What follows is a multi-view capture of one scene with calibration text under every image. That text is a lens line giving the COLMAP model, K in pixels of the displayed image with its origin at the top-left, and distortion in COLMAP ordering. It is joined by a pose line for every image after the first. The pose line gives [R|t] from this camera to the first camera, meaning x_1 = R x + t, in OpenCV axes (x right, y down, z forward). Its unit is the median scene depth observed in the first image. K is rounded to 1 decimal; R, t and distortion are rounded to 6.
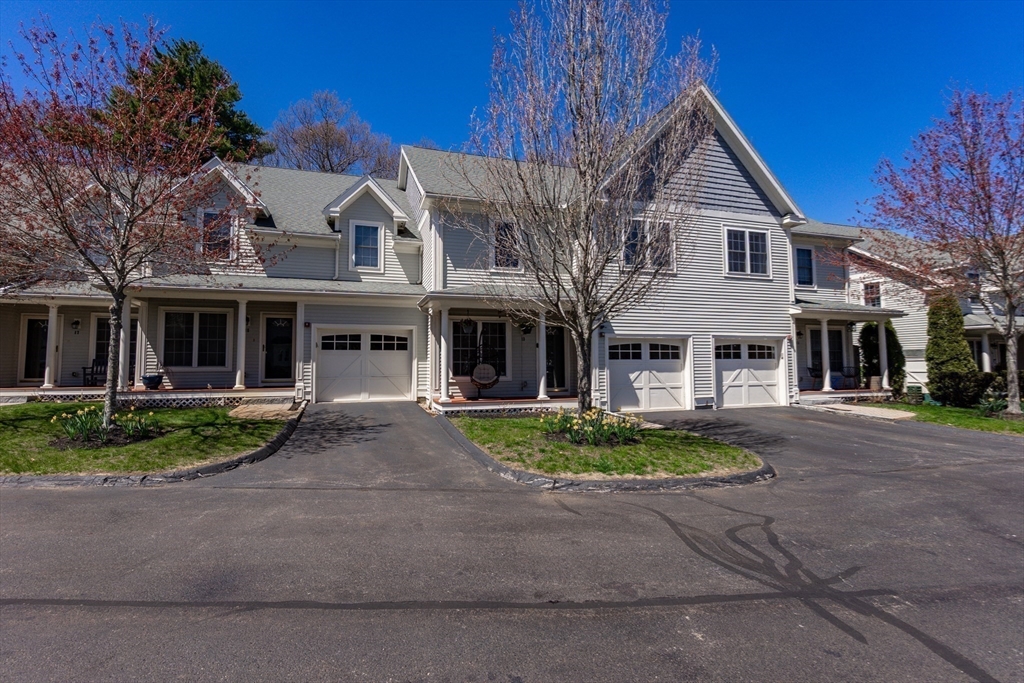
lens RADIAL K [[469.8, 0, 508.3], [0, 469.8, 341.2], [0, 0, 1]] dist [-0.062511, 0.025306]
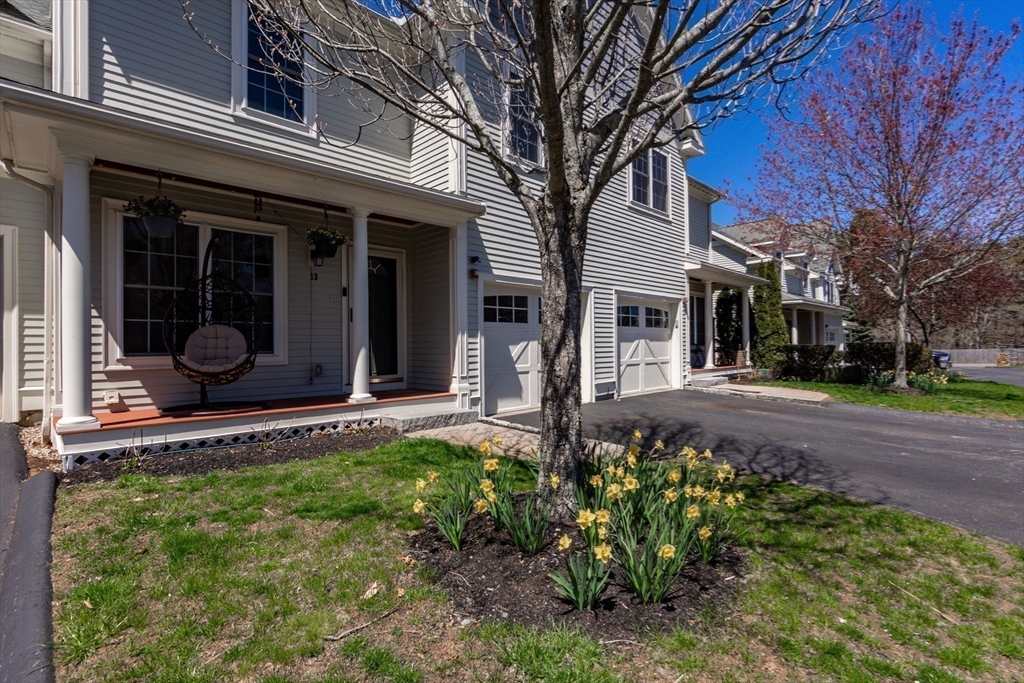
lens RADIAL K [[482.6, 0, 511.1], [0, 482.6, 334.4], [0, 0, 1]] dist [-0.013016, 0.000179]
pose [[0.900853, 0.001874, 0.434121, -0.000234], [-0.012329, 0.999698, 0.021268, 0.040985], [-0.433950, -0.024511, 0.900603, 0.462201]]
